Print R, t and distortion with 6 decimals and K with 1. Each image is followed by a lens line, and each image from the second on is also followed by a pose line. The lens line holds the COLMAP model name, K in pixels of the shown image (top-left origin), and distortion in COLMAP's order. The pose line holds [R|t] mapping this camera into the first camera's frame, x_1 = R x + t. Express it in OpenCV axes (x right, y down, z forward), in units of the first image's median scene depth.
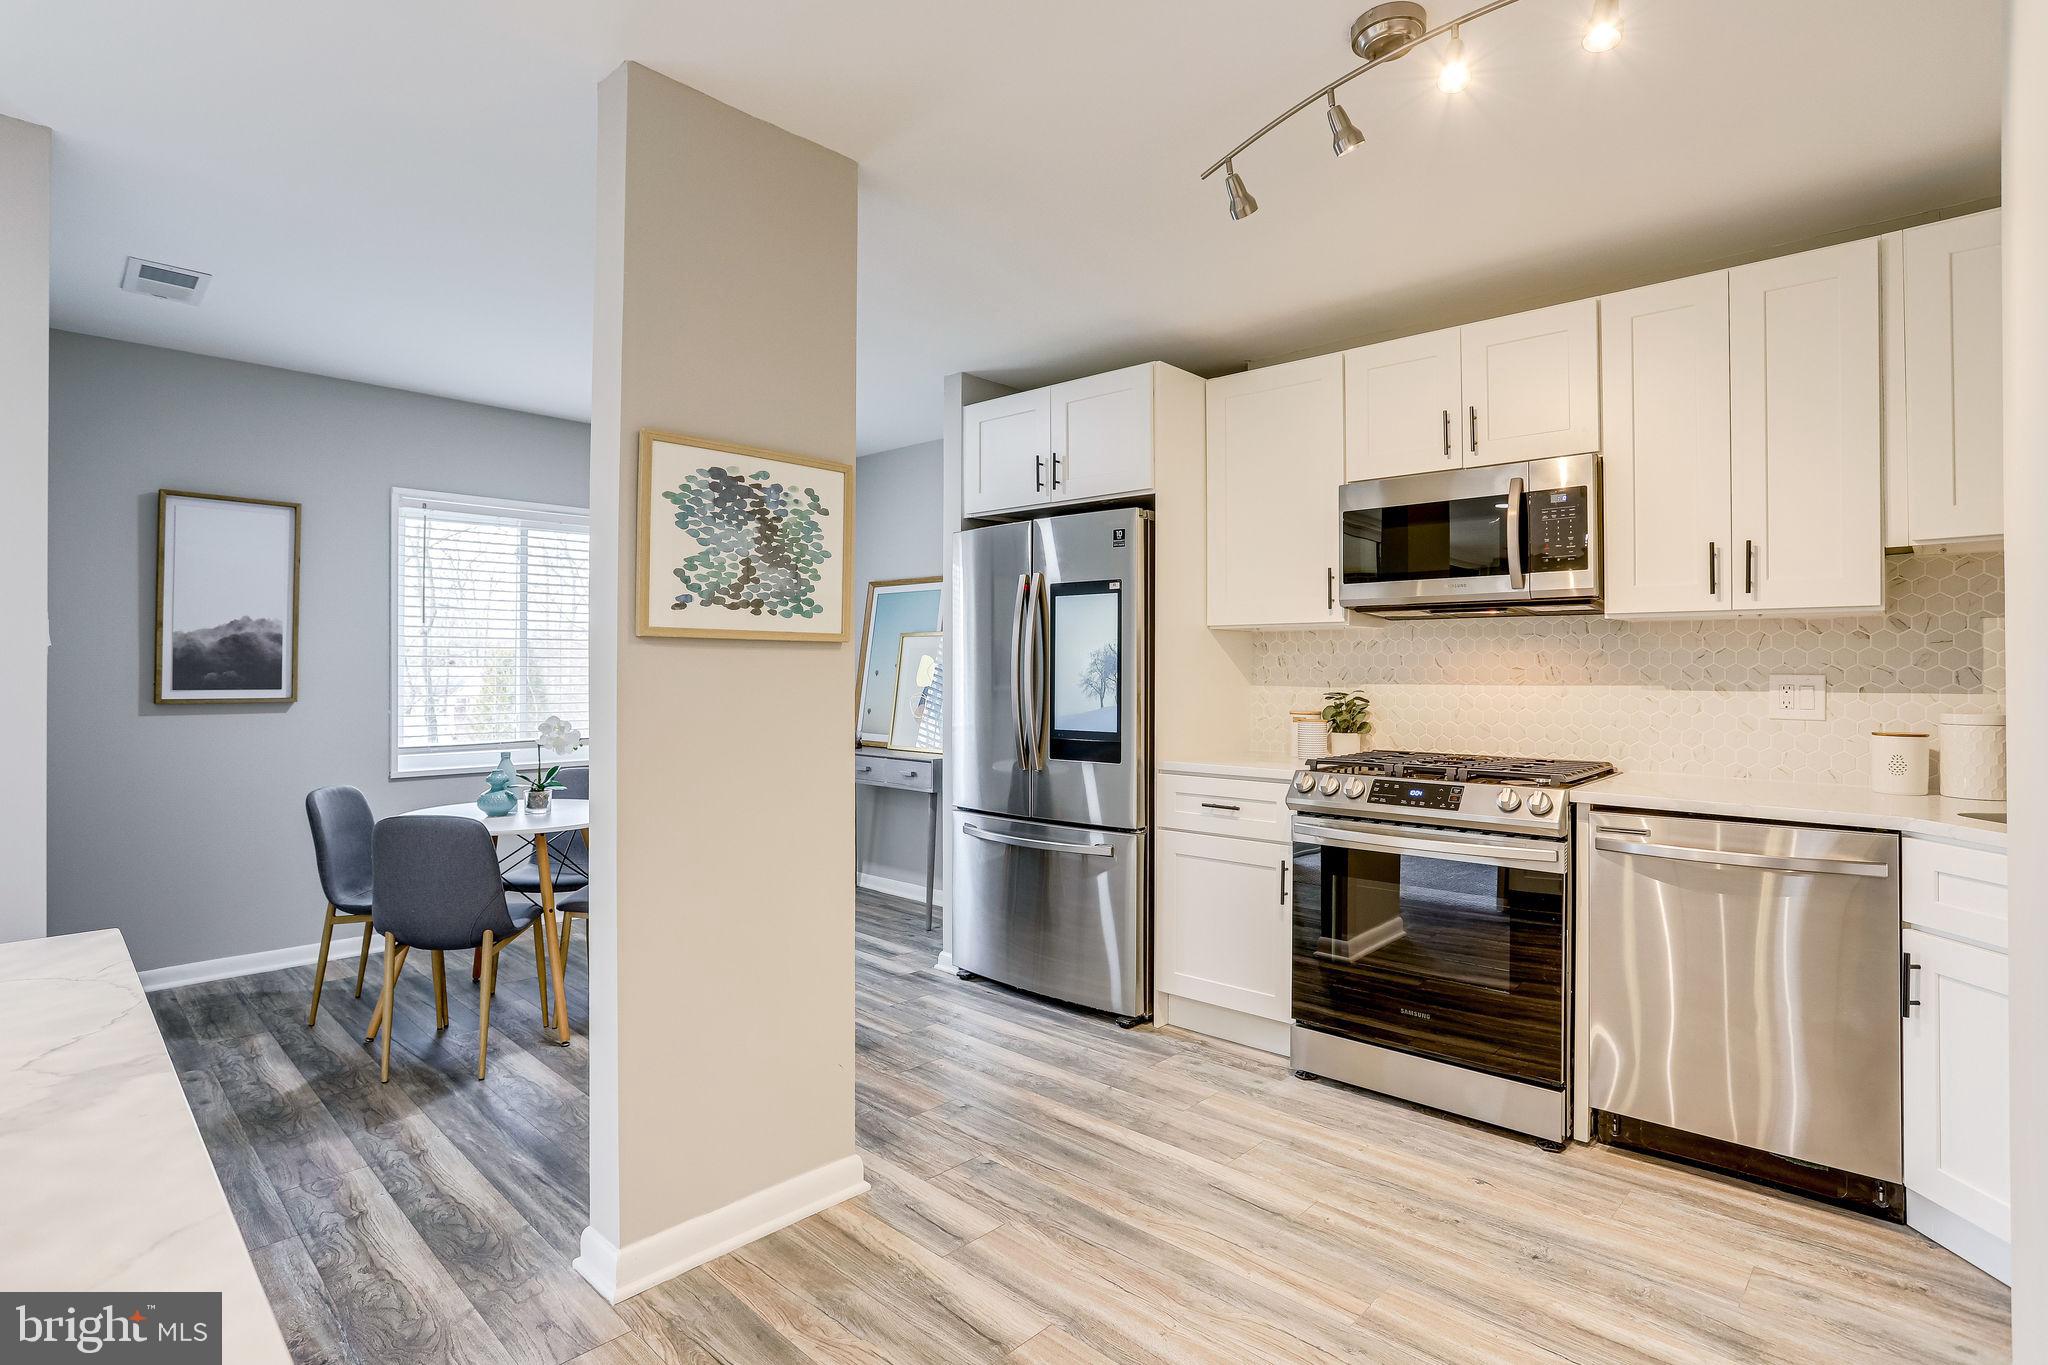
lens RADIAL K [[1012.5, 0, 1008.5], [0, 1012.5, 662.9], [0, 0, 1]] dist [-0.052442, 0.023798]
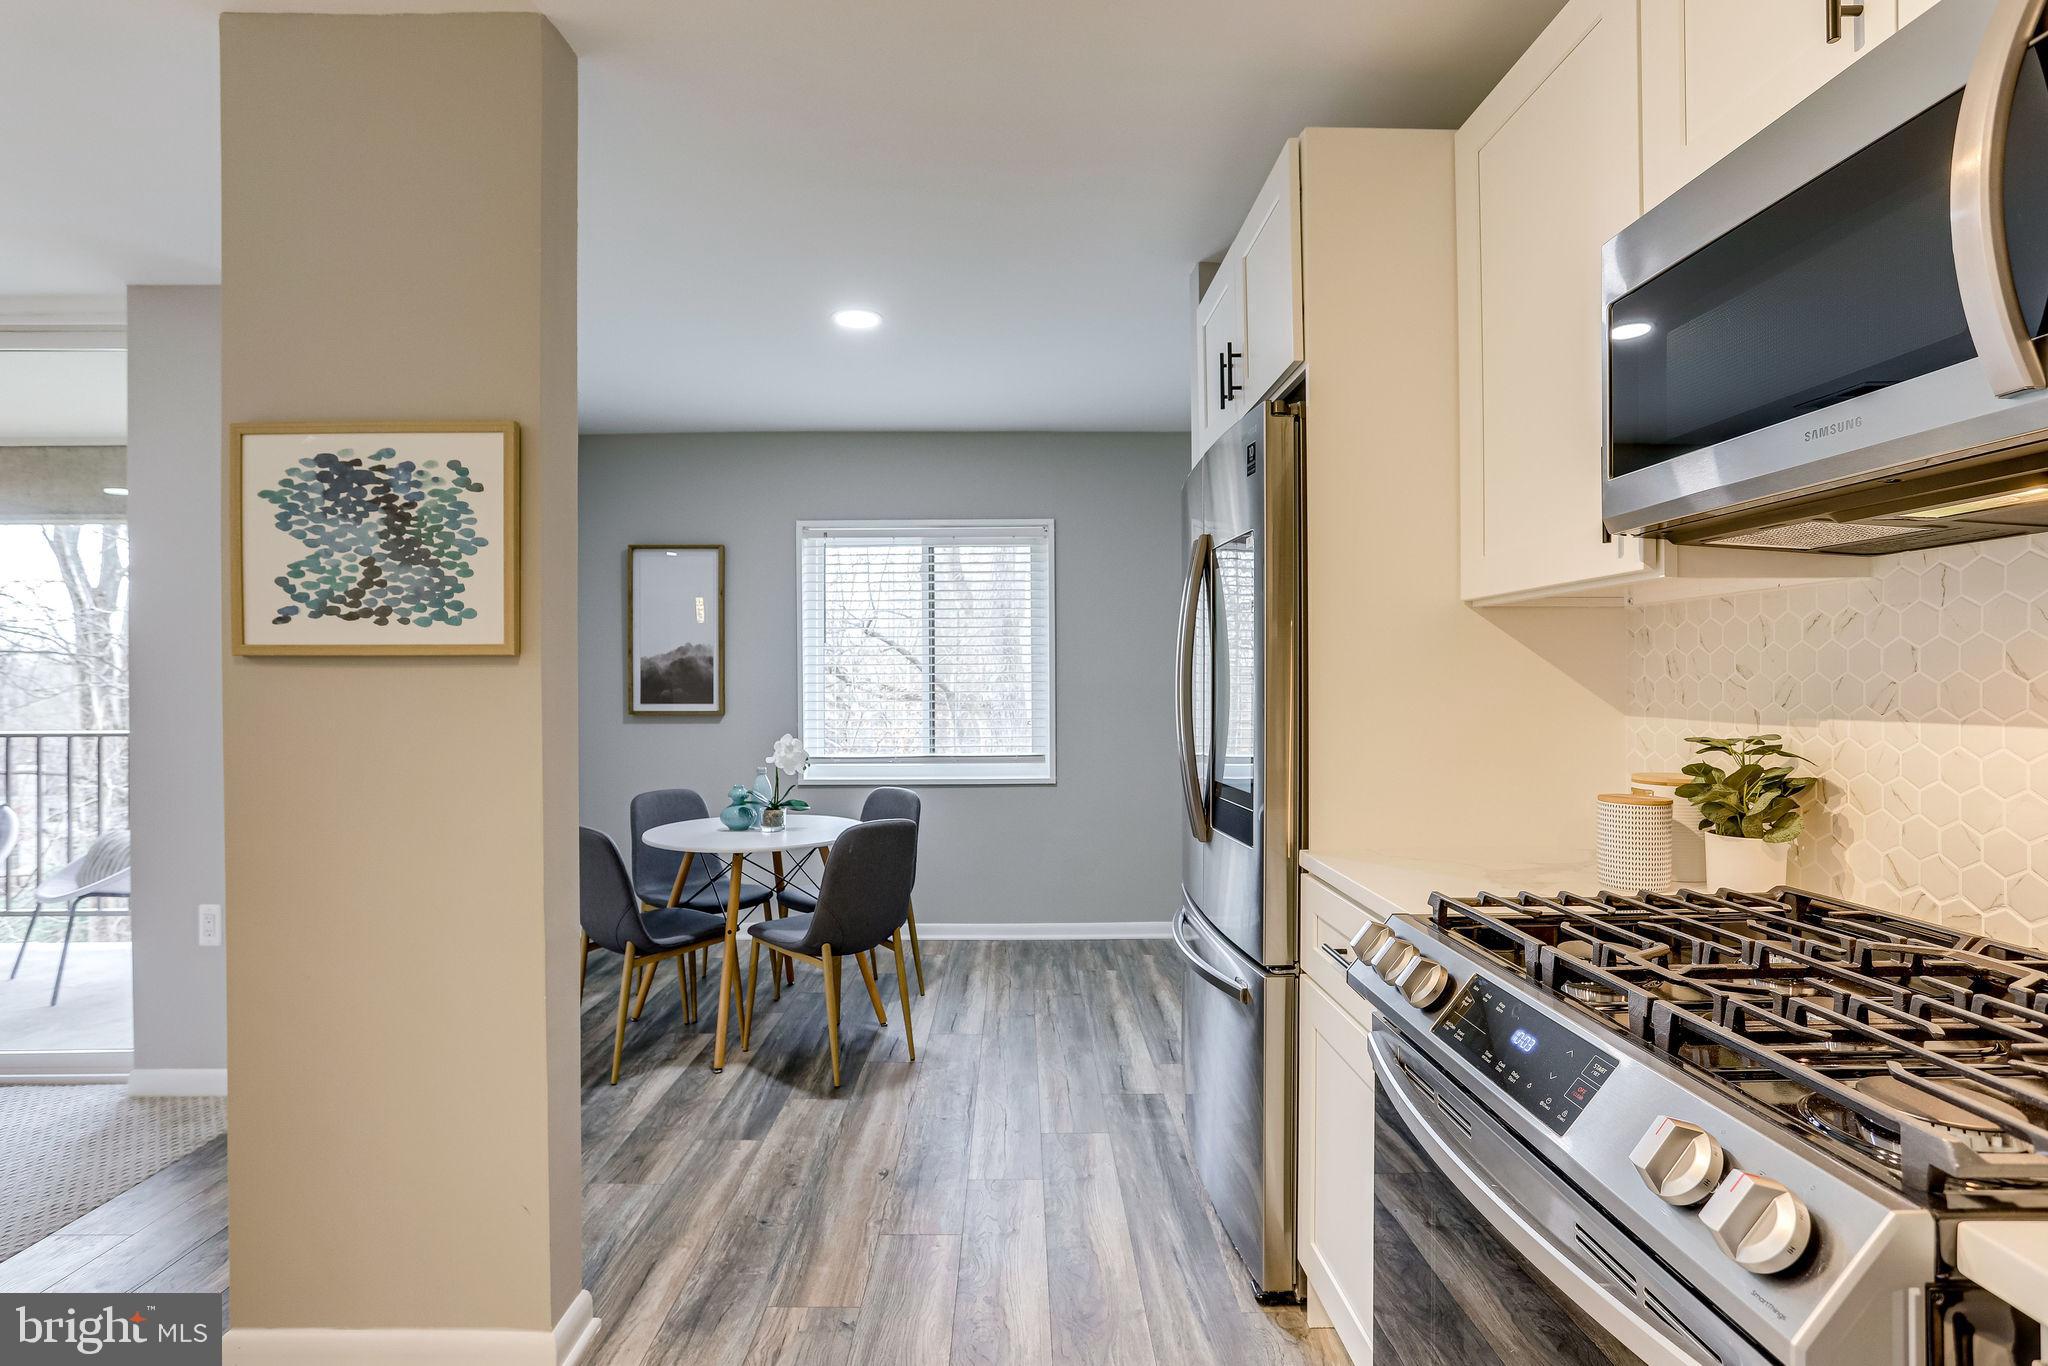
lens RADIAL K [[997.8, 0, 1014.2], [0, 997.8, 684.9], [0, 0, 1]] dist [-0.045956, 0.020935]
pose [[0.698085, -0.003269, -0.716007, 0.531984], [0.011060, 0.999920, 0.006218, 0.001338], [0.715929, -0.012260, 0.698065, 0.632228]]
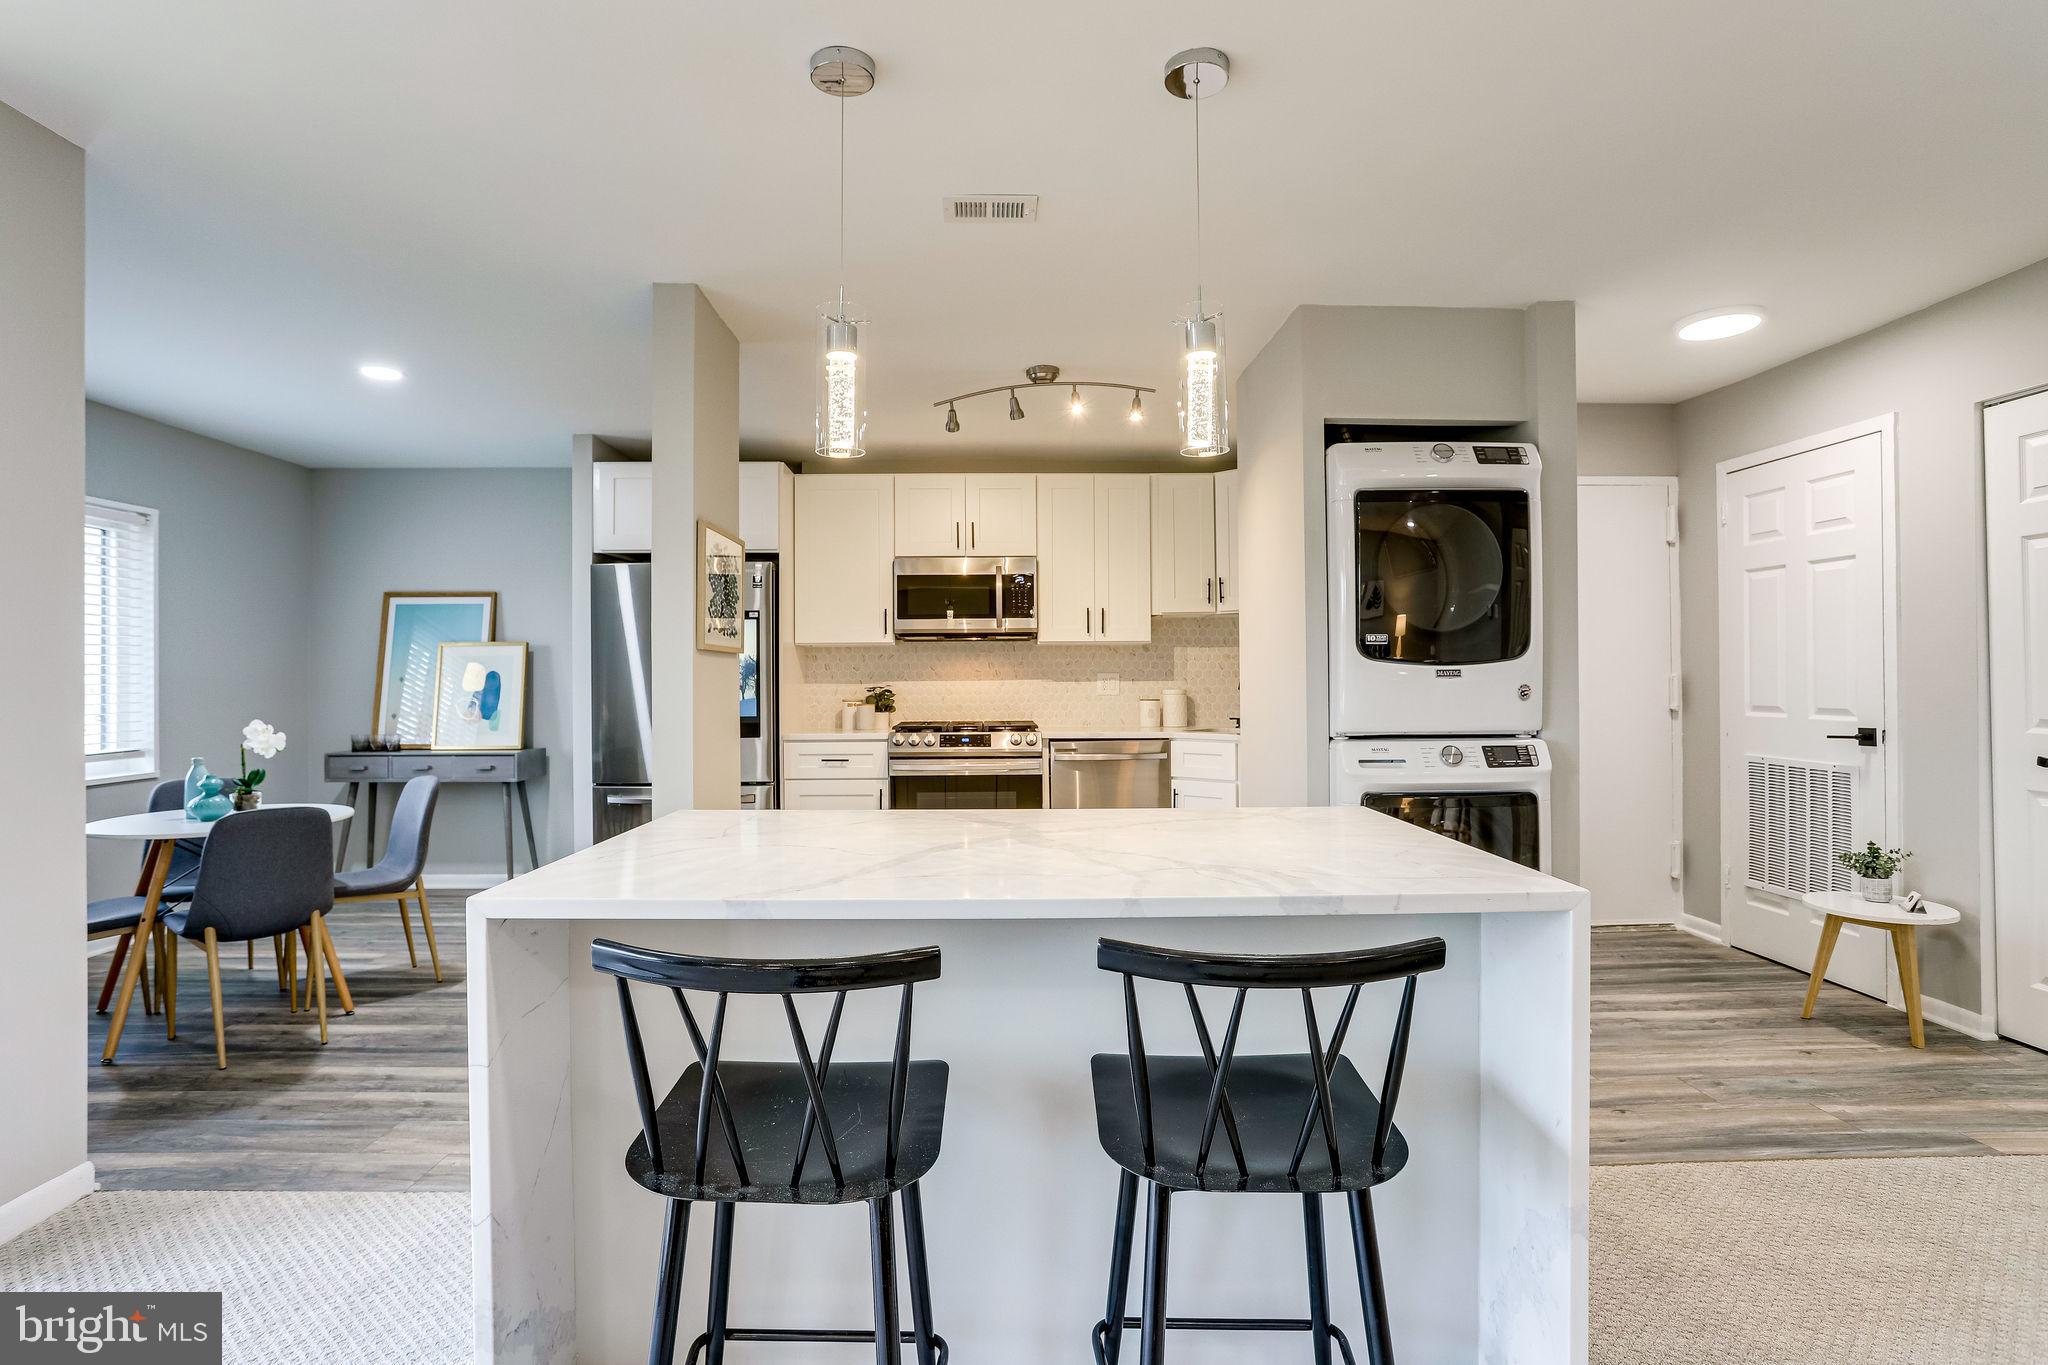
lens RADIAL K [[1012.5, 0, 997.3], [0, 1012.5, 675.6], [0, 0, 1]] dist [-0.052442, 0.023798]
pose [[0.717207, -0.006083, 0.696833, -0.816318], [0.003486, 0.999981, 0.005141, 0.005453], [-0.696851, -0.001258, 0.717215, -0.339866]]
